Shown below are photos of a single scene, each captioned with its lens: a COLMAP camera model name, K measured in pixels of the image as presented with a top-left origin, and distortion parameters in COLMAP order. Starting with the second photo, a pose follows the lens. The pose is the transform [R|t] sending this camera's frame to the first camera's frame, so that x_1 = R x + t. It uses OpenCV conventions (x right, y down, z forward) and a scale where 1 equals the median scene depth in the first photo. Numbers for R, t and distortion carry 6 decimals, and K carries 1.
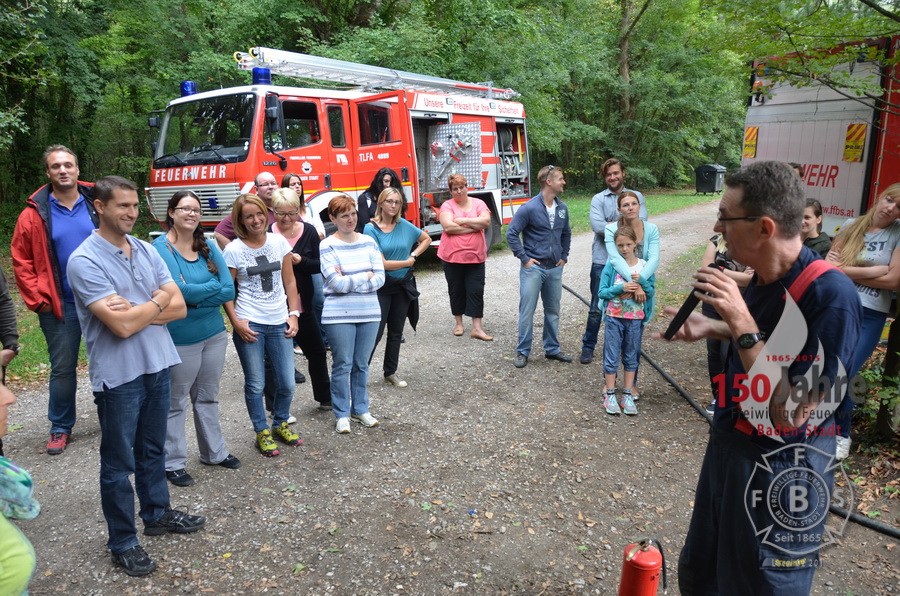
lens RADIAL K [[697.6, 0, 447.7], [0, 697.6, 299.3], [0, 0, 1]] dist [-0.035661, 0.012443]
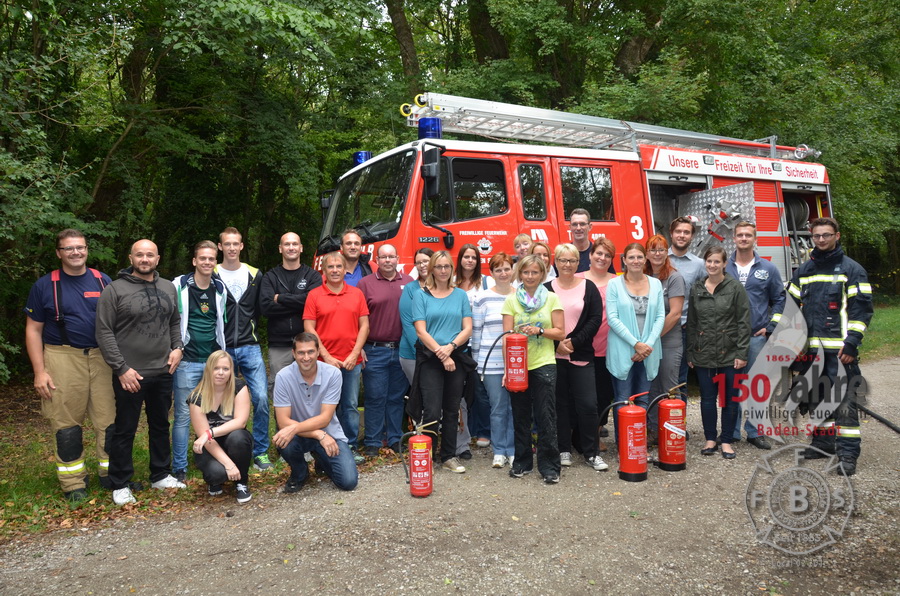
lens RADIAL K [[697.6, 0, 451.1], [0, 697.6, 296.7], [0, 0, 1]] dist [-0.035661, 0.012443]
pose [[0.918464, -0.006767, -0.395447, 0.041954], [-0.057165, 0.987083, -0.149662, -0.021398], [0.391352, 0.160065, 0.906213, 0.269817]]
